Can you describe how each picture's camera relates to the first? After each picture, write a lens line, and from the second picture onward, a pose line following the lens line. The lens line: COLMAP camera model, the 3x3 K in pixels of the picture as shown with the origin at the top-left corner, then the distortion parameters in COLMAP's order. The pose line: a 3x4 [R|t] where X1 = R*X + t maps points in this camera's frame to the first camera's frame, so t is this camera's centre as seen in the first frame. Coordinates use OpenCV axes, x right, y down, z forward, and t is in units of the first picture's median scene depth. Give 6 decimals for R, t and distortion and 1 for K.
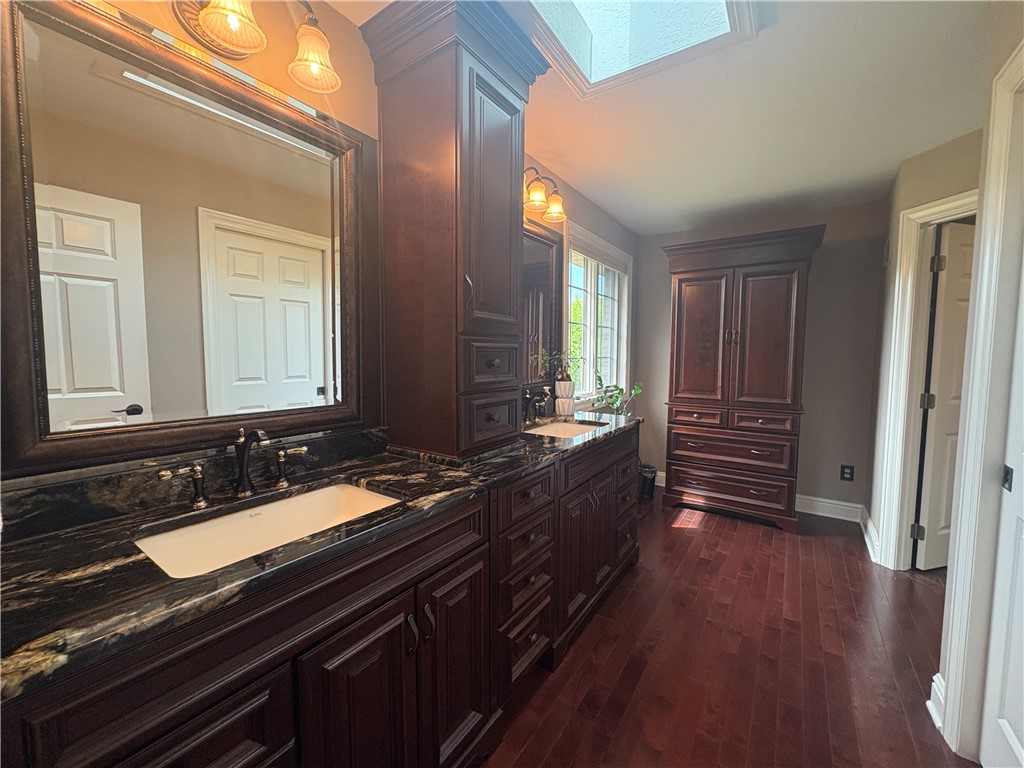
lens RADIAL K [[406.7, 0, 512.9], [0, 406.7, 382.0], [0, 0, 1]] dist [-0.000742, -0.000084]
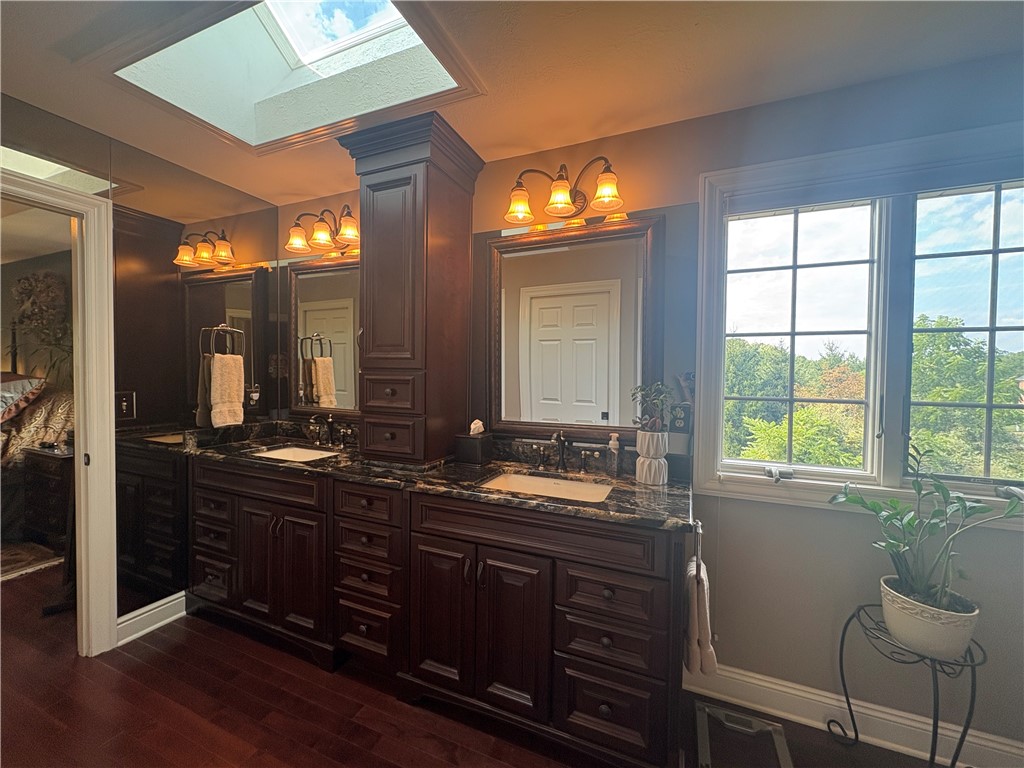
lens RADIAL K [[406.7, 0, 512.9], [0, 406.7, 382.0], [0, 0, 1]] dist [-0.000742, -0.000084]
pose [[0.202687, 0.017428, -0.979088, 0.689953], [-0.084391, 0.996433, 0.000267, -0.059373], [0.975600, 0.082572, 0.203435, 0.617402]]
